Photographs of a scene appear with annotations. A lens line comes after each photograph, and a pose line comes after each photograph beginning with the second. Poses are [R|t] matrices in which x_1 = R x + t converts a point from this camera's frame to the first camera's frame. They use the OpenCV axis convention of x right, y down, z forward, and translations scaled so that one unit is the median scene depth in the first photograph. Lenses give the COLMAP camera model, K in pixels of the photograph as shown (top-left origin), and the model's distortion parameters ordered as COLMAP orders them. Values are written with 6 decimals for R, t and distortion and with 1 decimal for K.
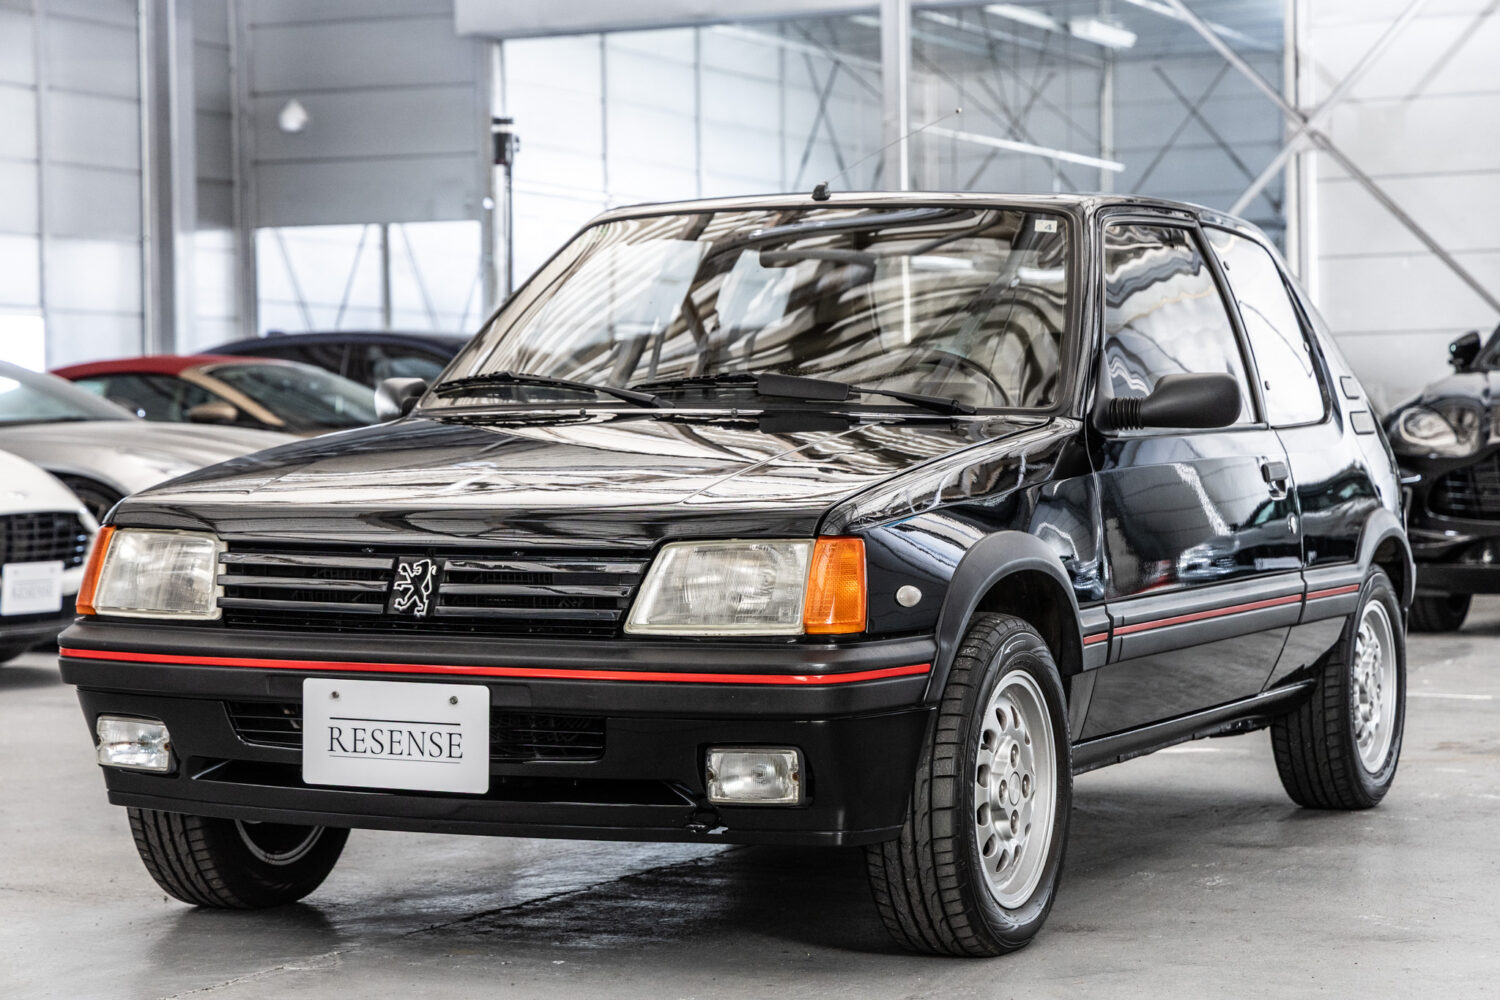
lens RADIAL K [[3586.3, 0, 770.7], [0, 3586.3, 494.2], [0, 0, 1]] dist [0.064726, -0.601351]
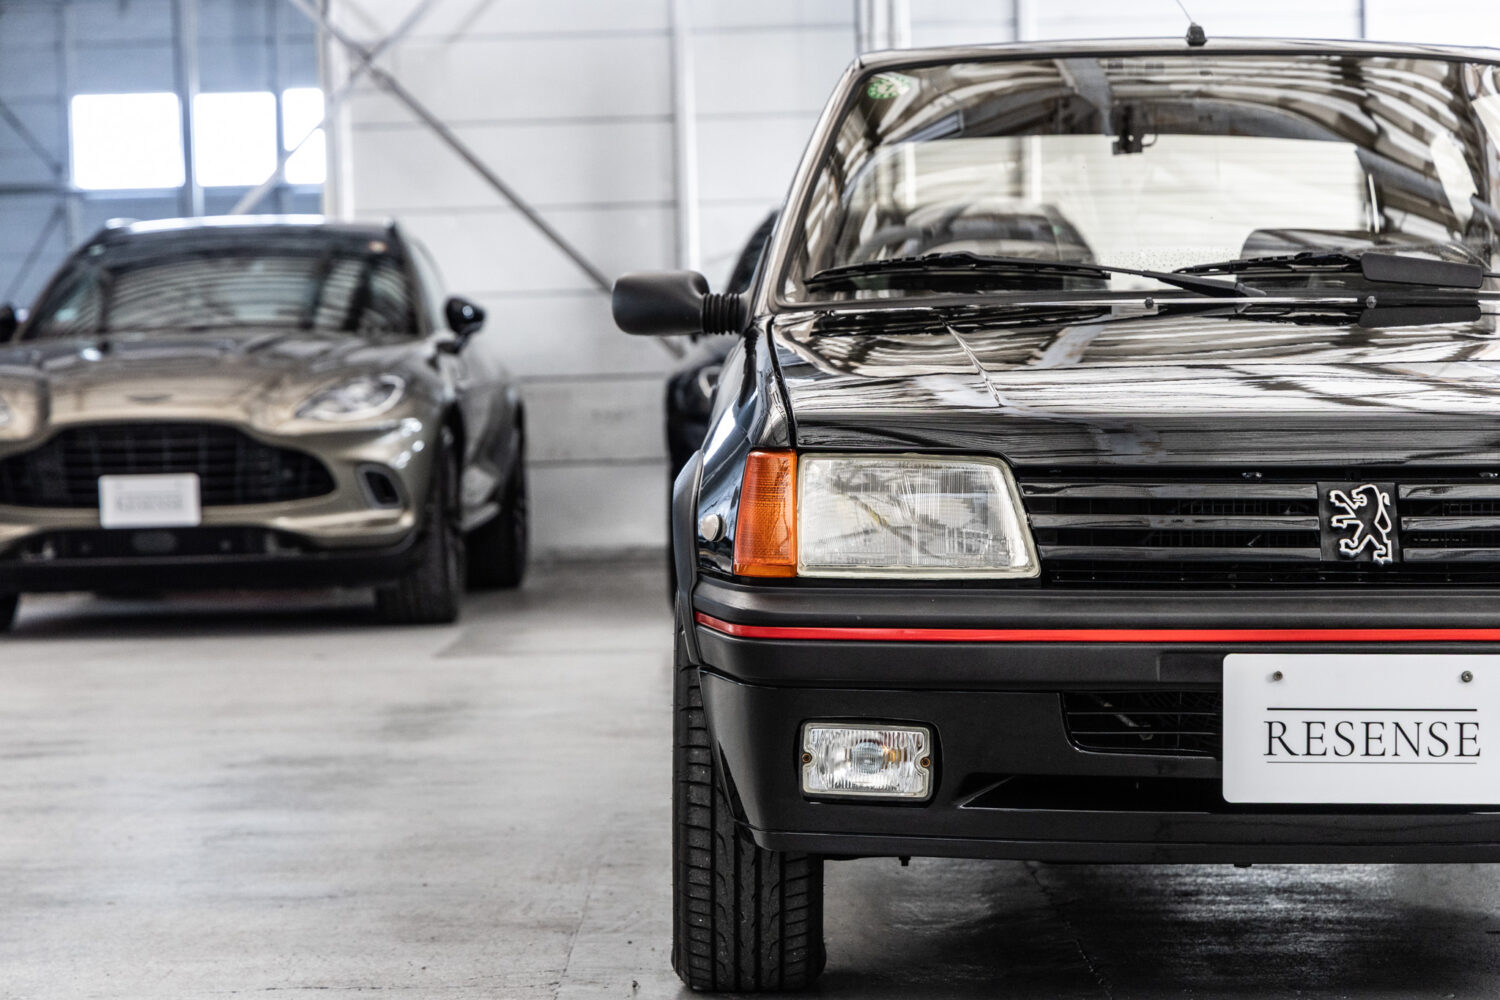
lens RADIAL K [[3673.3, 0, 708.4], [0, 3673.3, 506.7], [0, 0, 1]] dist [0.337710, -4.107995]
pose [[0.917398, -0.015496, 0.397670, -0.518653], [0.013944, 0.999880, 0.006794, 0.015842], [-0.397727, -0.000688, 0.917503, 0.373945]]
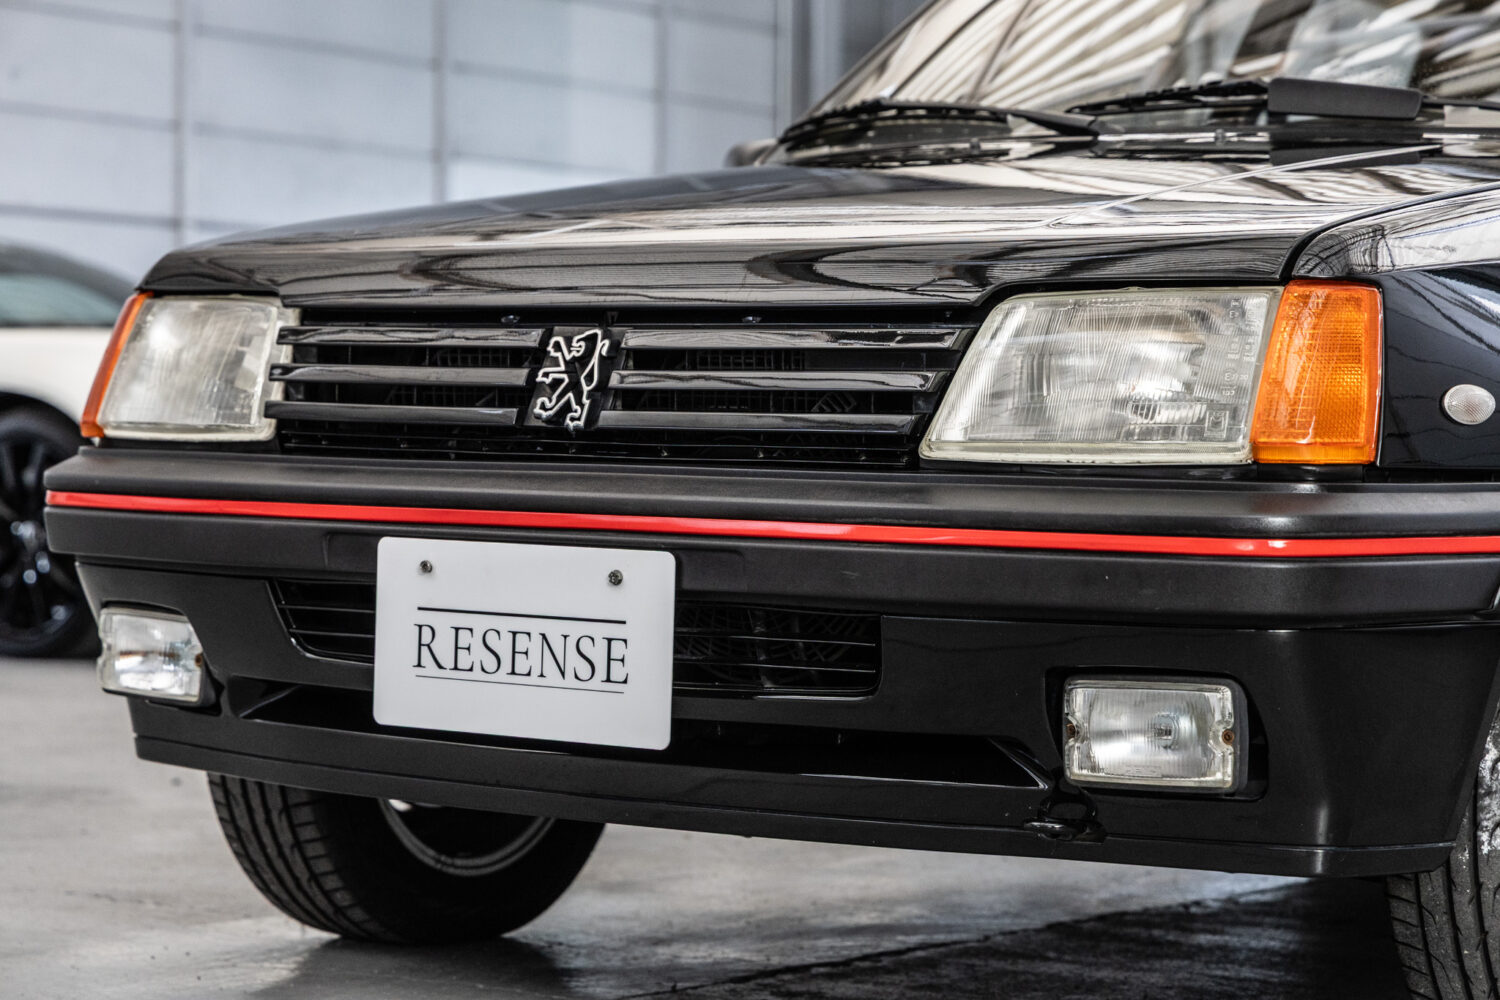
lens RADIAL K [[3688.6, 0, 750.0], [0, 3688.6, 500.0], [0, 0, 1]] dist [-0.001978, 0.440620]
pose [[0.977149, 0.023515, -0.211251, 0.049571], [-0.025676, 0.999642, -0.007492, 0.048768], [0.211000, 0.012745, 0.977403, 0.450363]]
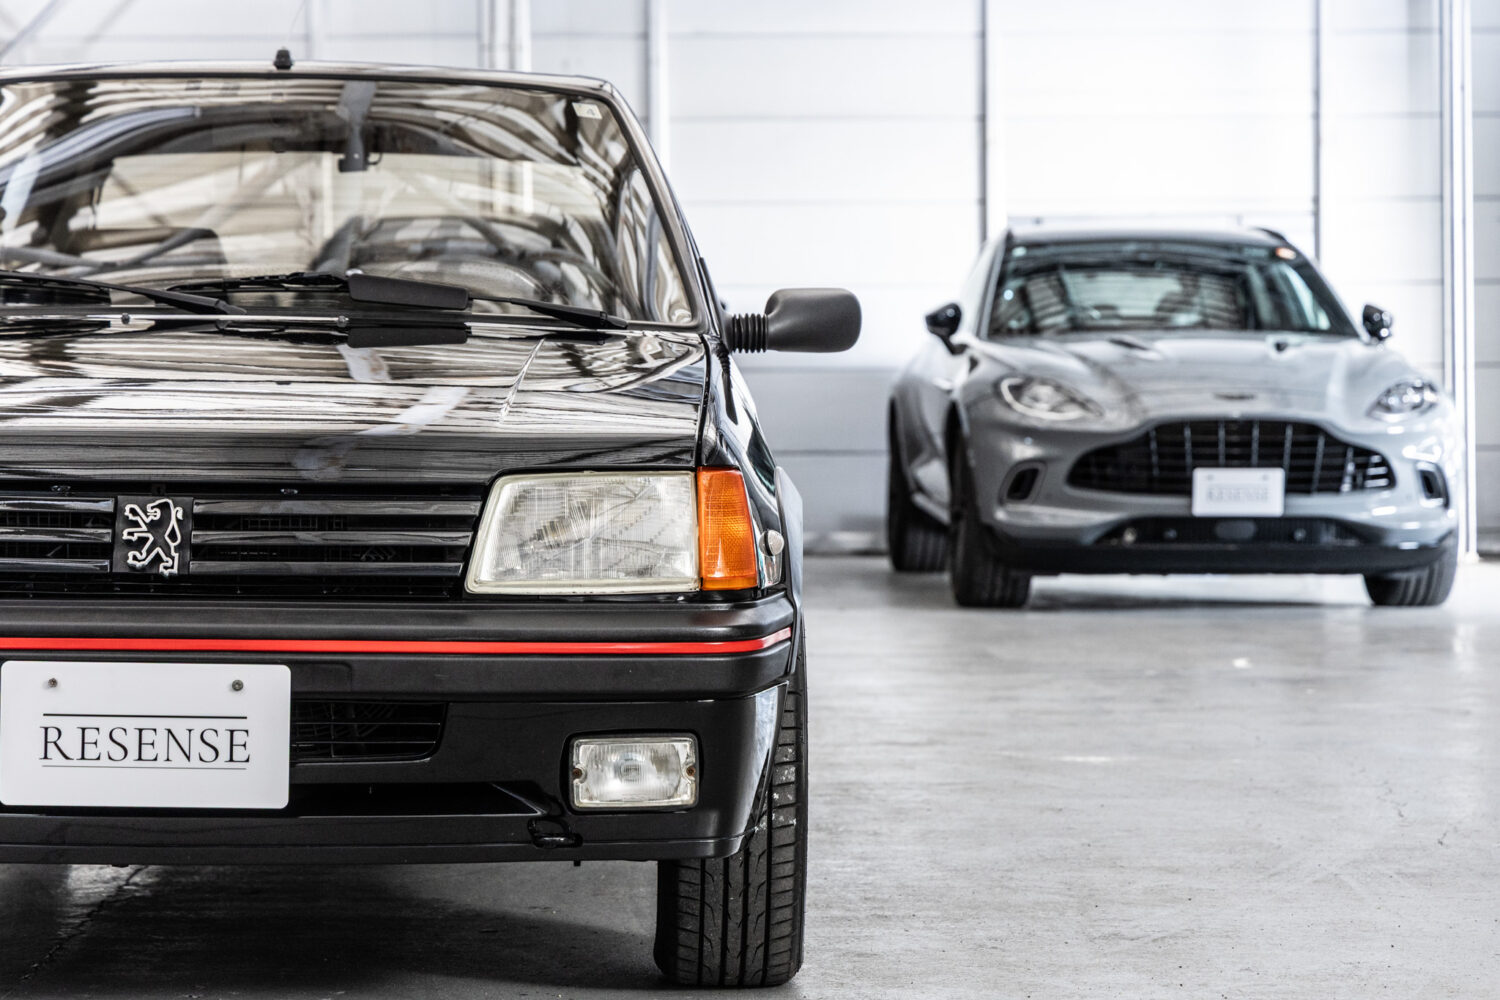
lens RADIAL K [[3673.3, 0, 708.4], [0, 3673.3, 506.7], [0, 0, 1]] dist [0.337710, -4.107995]
pose [[0.901673, -0.001314, 0.432416, -0.329741], [-0.001261, 0.999983, 0.005668, 0.015386], [-0.432416, -0.005656, 0.901656, 0.259441]]
